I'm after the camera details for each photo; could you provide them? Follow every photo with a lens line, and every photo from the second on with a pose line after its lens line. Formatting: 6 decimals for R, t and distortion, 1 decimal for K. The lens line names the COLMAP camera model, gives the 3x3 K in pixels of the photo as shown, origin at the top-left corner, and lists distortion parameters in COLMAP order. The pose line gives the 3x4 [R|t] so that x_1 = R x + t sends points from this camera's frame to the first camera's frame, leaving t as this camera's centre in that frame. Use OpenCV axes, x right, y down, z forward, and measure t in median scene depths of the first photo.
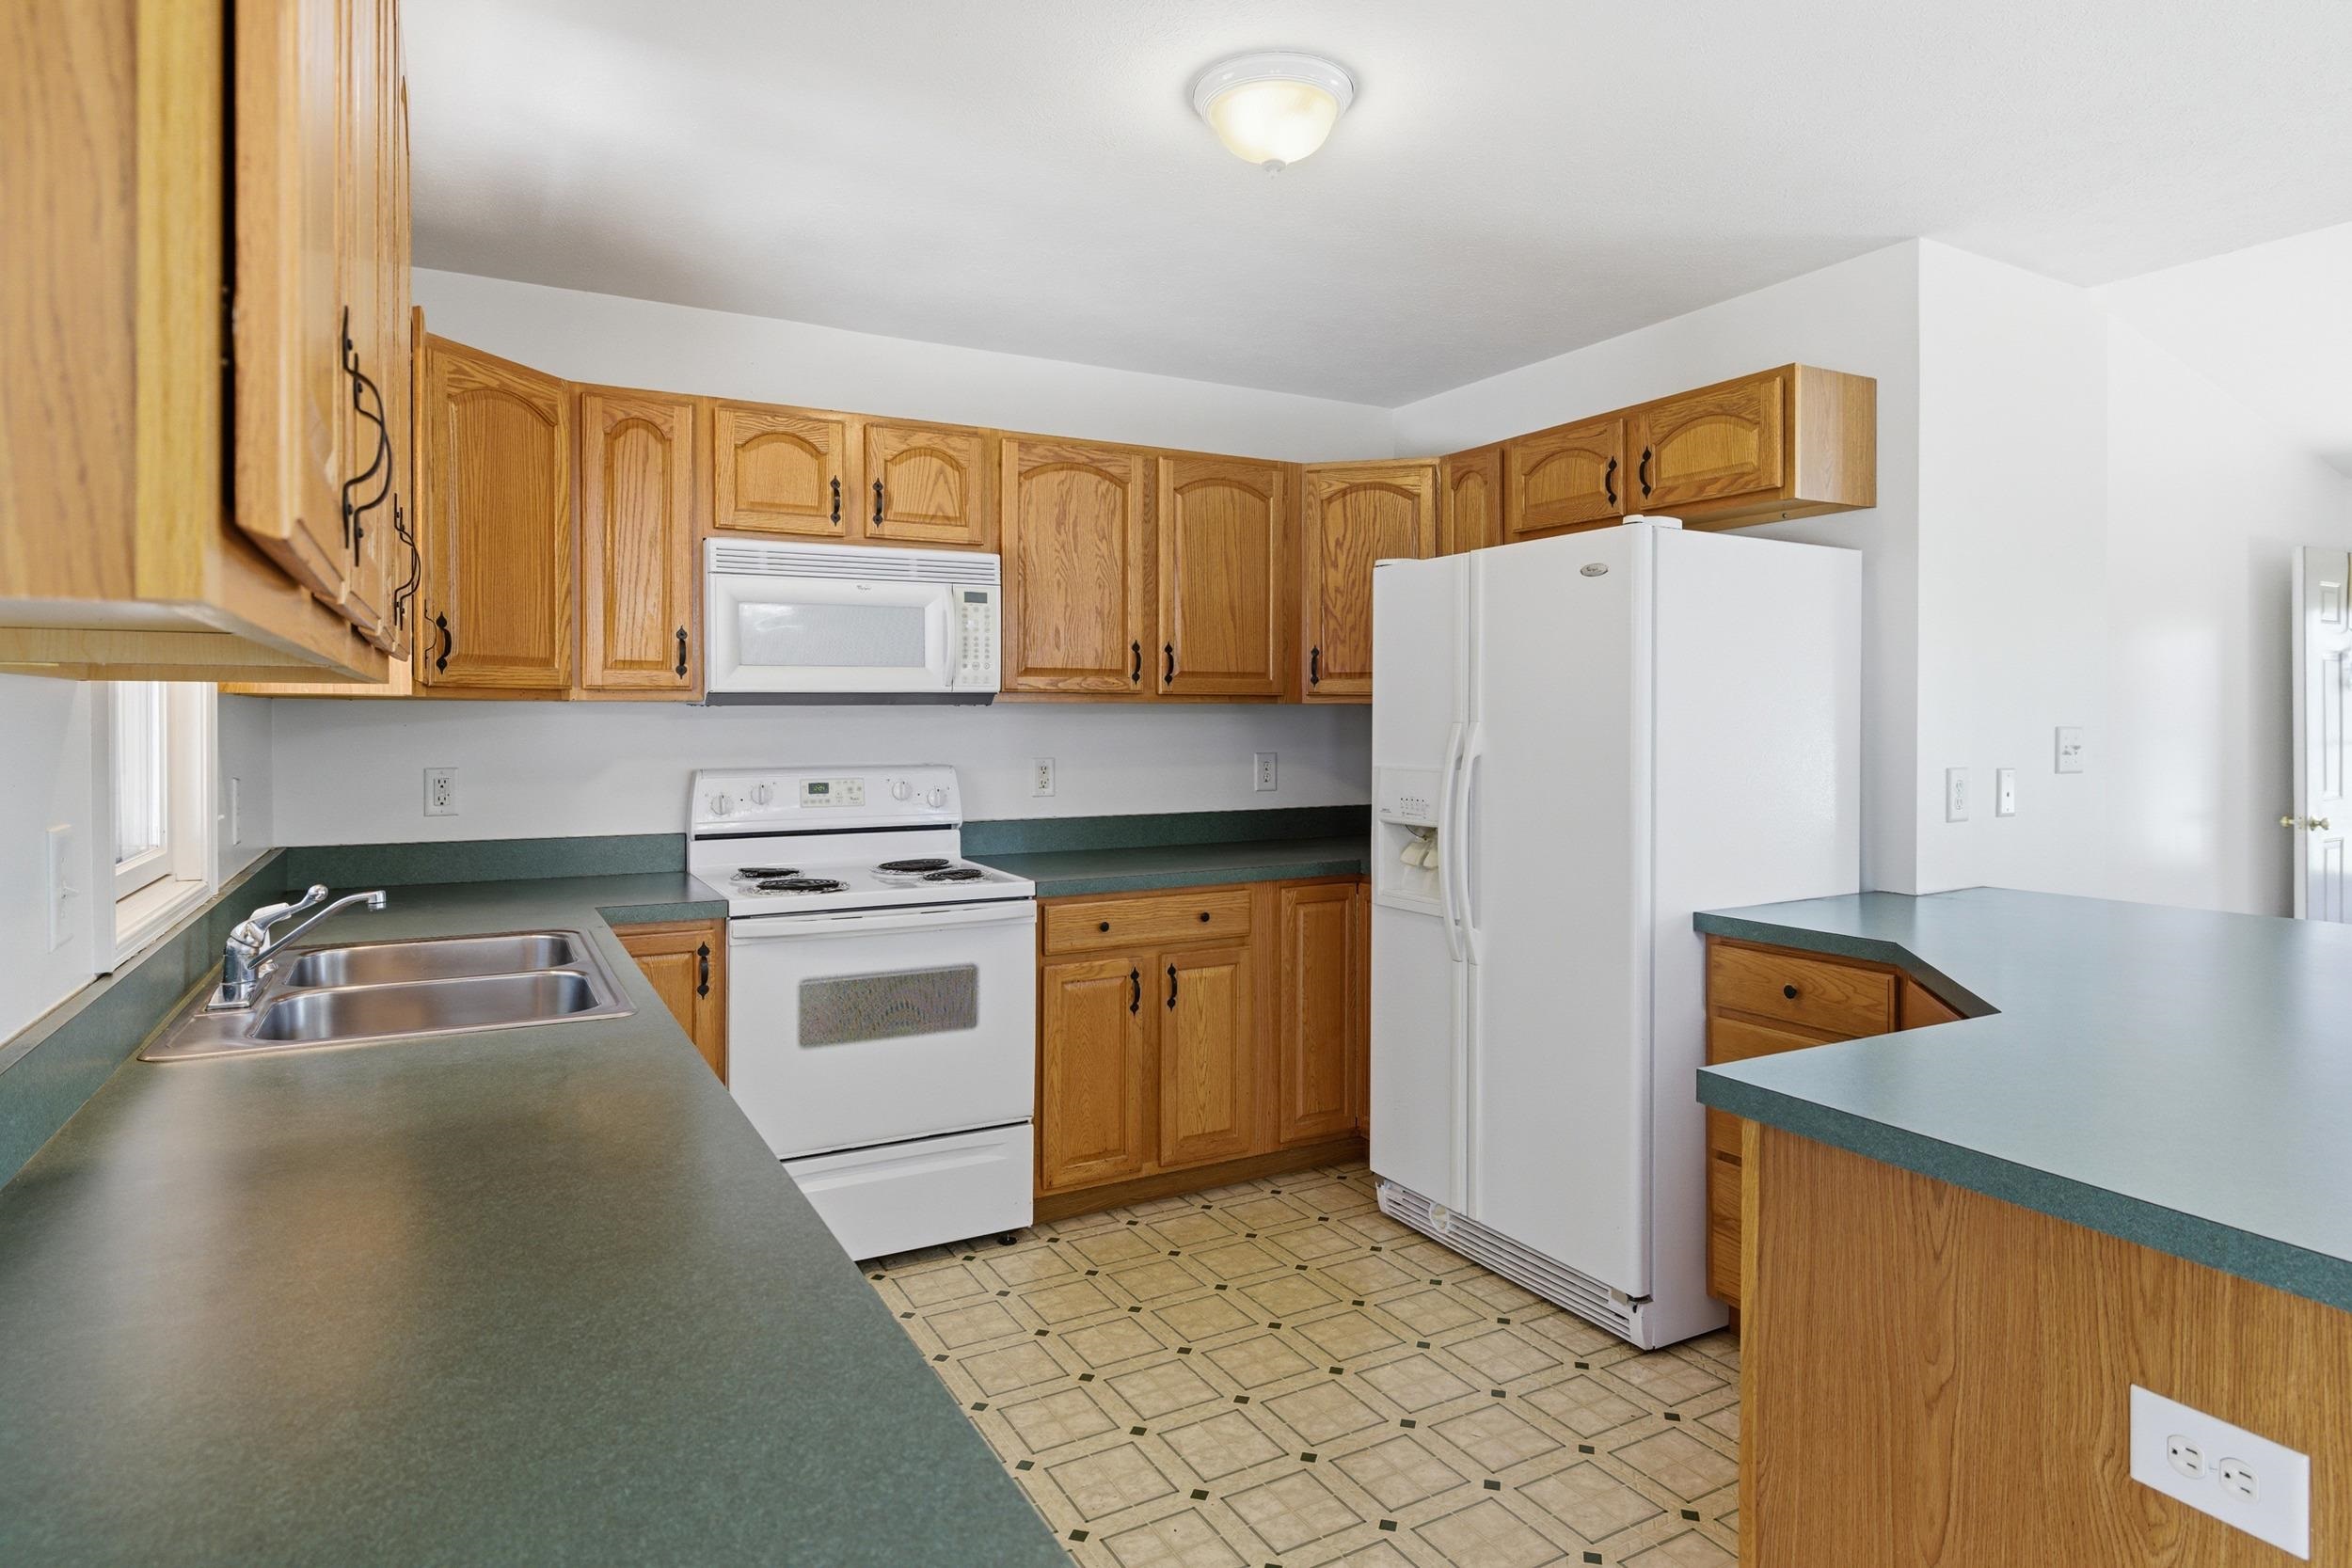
lens RADIAL K [[1340.9, 0, 1176.0], [0, 1340.9, 784.0], [0, 0, 1]] dist [-0.007619, -0.000132]
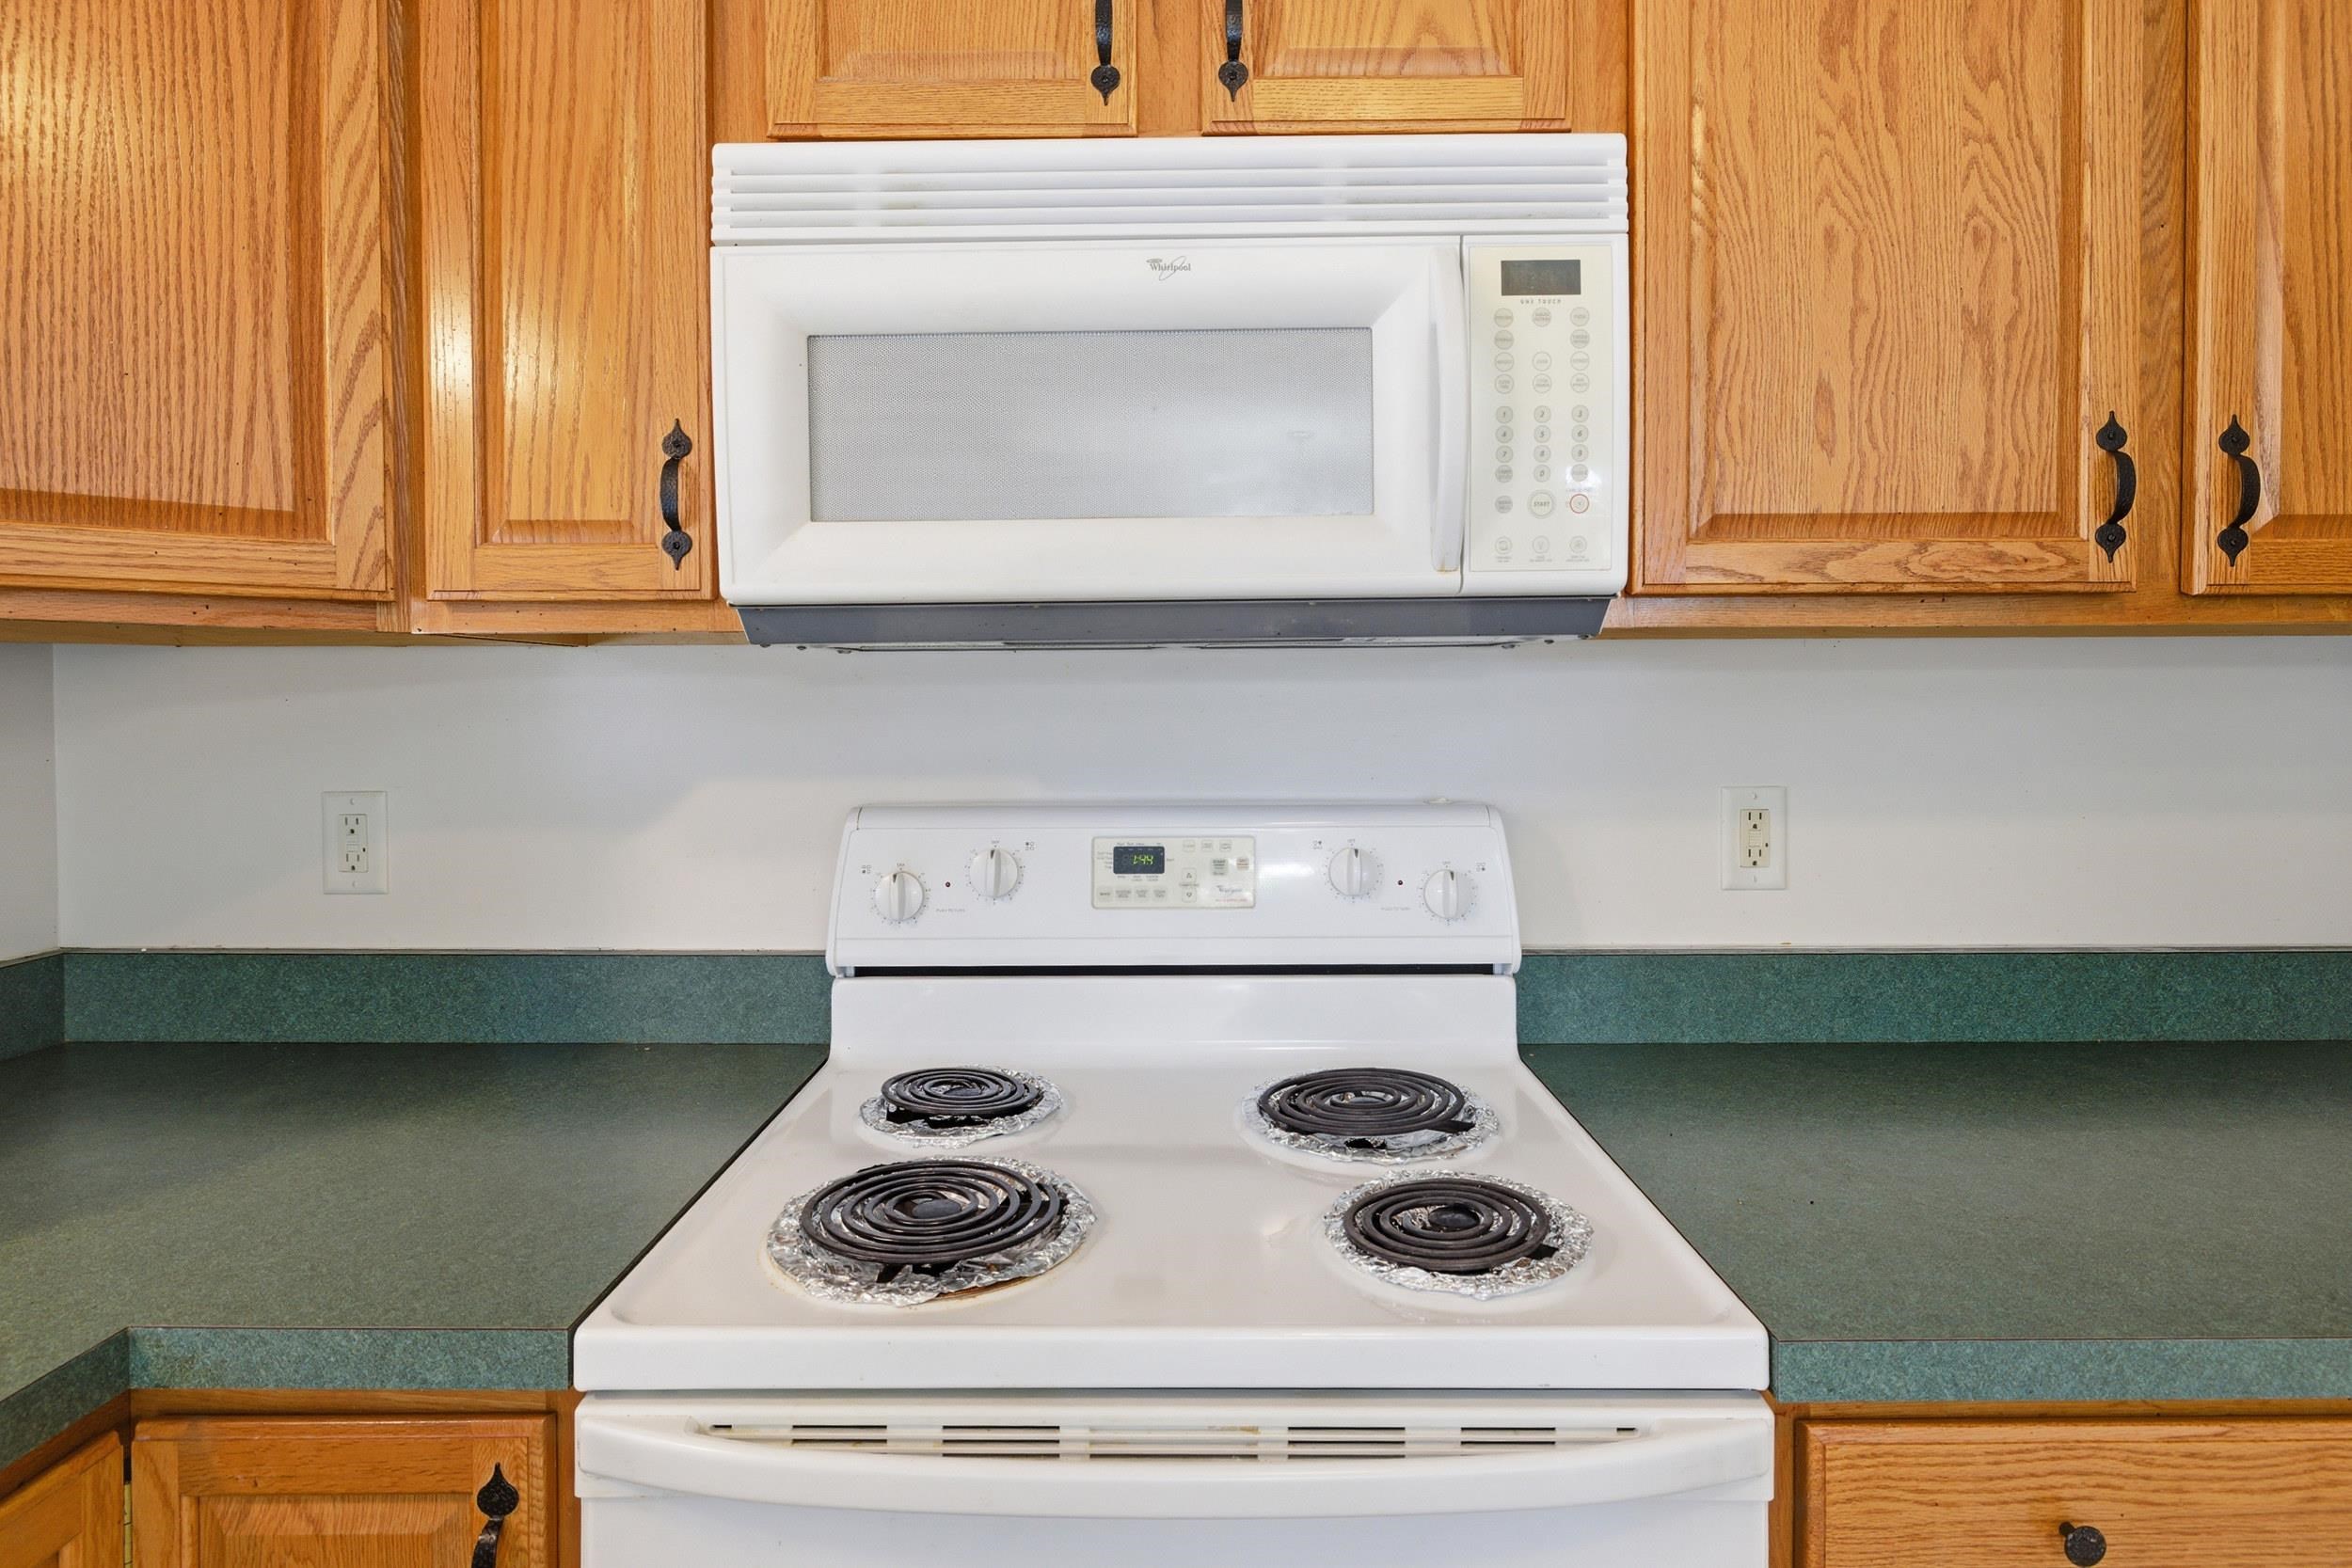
lens RADIAL K [[1203.3, 0, 1175.8], [0, 1203.3, 696.4], [0, 0, 1]] dist [-0.004277, -0.000139]
pose [[0.876532, -0.002702, -0.481335, -0.087274], [-0.020005, 0.998916, -0.042038, -0.030110], [0.480927, 0.046477, 0.875528, 0.695878]]
